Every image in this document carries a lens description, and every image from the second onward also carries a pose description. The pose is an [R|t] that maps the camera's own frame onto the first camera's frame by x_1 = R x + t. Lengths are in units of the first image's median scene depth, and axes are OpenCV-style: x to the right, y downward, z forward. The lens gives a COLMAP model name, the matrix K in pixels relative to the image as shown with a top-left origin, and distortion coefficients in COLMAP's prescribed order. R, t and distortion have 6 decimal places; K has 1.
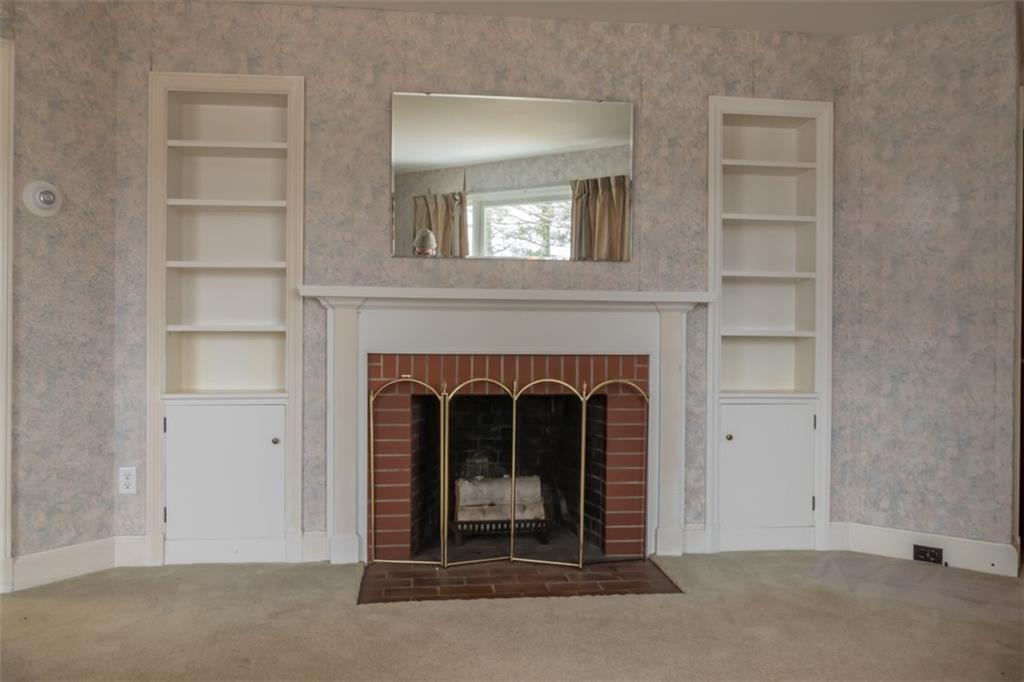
lens RADIAL K [[736.1, 0, 512.0], [0, 736.1, 341.0], [0, 0, 1]] dist [-0.003997, -0.002017]
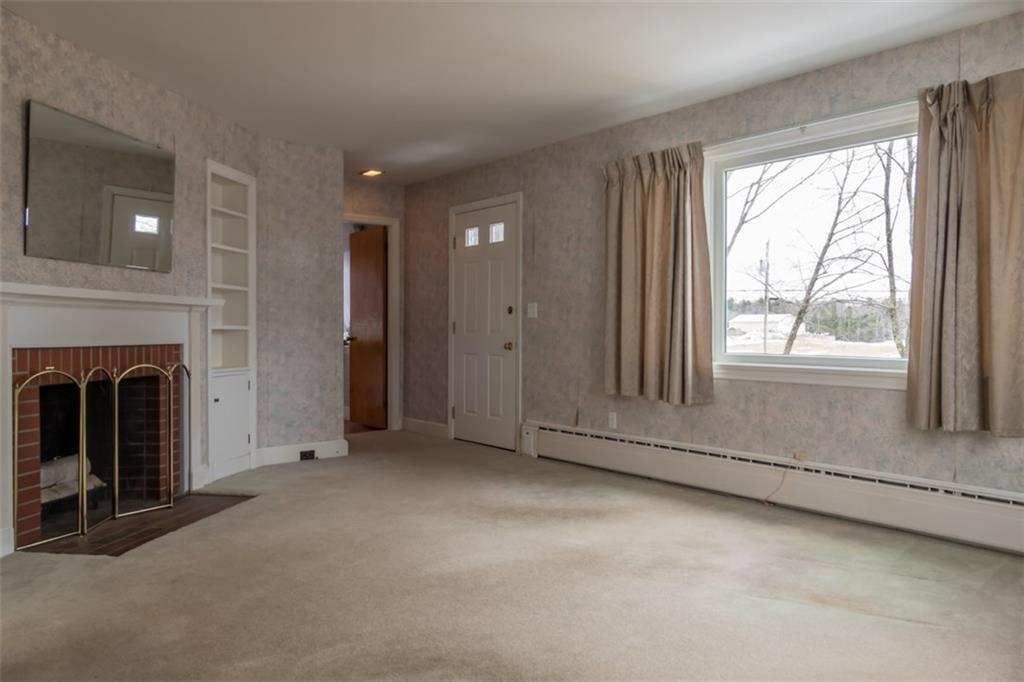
lens RADIAL K [[736.1, 0, 512.0], [0, 736.1, 341.0], [0, 0, 1]] dist [-0.003997, -0.002017]
pose [[0.293461, -0.019756, 0.955767, -0.926898], [0.007754, 0.999803, 0.018285, -0.005965], [-0.955940, 0.002045, 0.293556, 0.031288]]
